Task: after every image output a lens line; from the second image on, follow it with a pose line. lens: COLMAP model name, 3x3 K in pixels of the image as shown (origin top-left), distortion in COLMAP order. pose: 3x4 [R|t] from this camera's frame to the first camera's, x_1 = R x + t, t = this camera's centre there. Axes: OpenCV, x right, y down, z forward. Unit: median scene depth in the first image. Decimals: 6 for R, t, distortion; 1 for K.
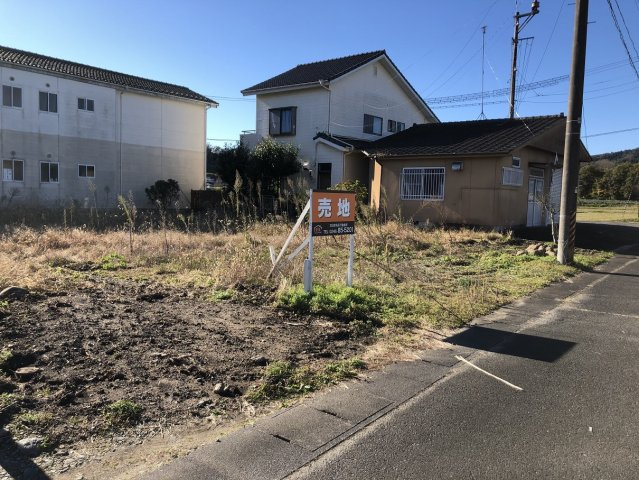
lens RADIAL K [[516.9, 0, 314.3], [0, 516.9, 237.3], [0, 0, 1]] dist [0.027952, -0.018078]
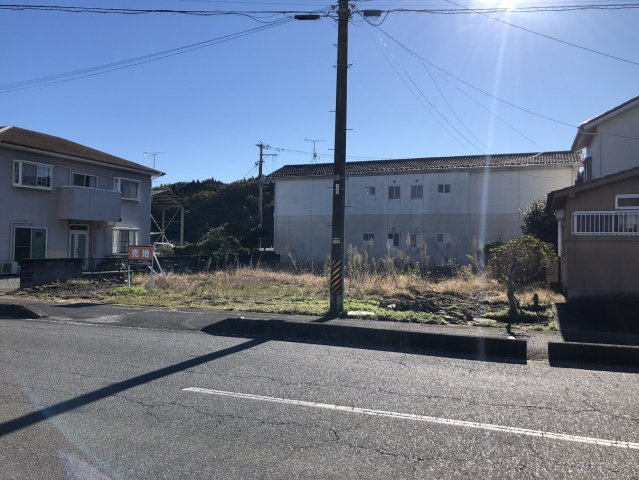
lens RADIAL K [[516.9, 0, 314.3], [0, 516.9, 237.3], [0, 0, 1]] dist [0.027952, -0.018078]
pose [[0.281593, -0.042755, -0.958581, 1.115344], [-0.086258, 0.993834, -0.069666, -0.013129], [0.955649, 0.102303, 0.276168, 0.485666]]
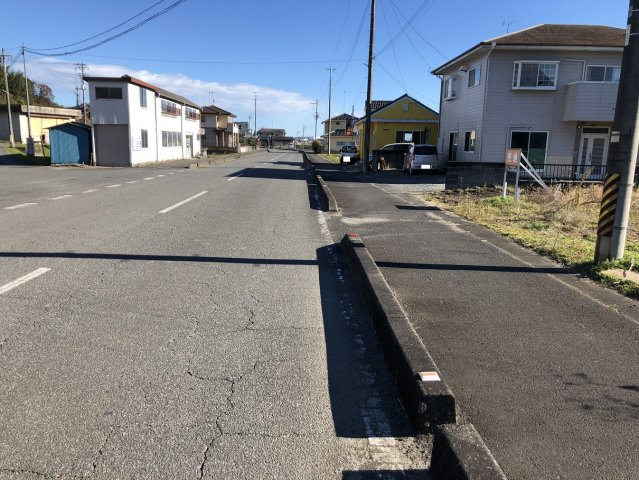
lens RADIAL K [[517.8, 0, 321.9], [0, 517.8, 237.9], [0, 0, 1]] dist [0.060312, -0.078400]
pose [[-0.766796, 0.067691, -0.638311, 0.839087], [-0.101125, 0.969266, 0.224268, -0.057441], [0.633875, 0.236517, -0.736385, 0.916317]]
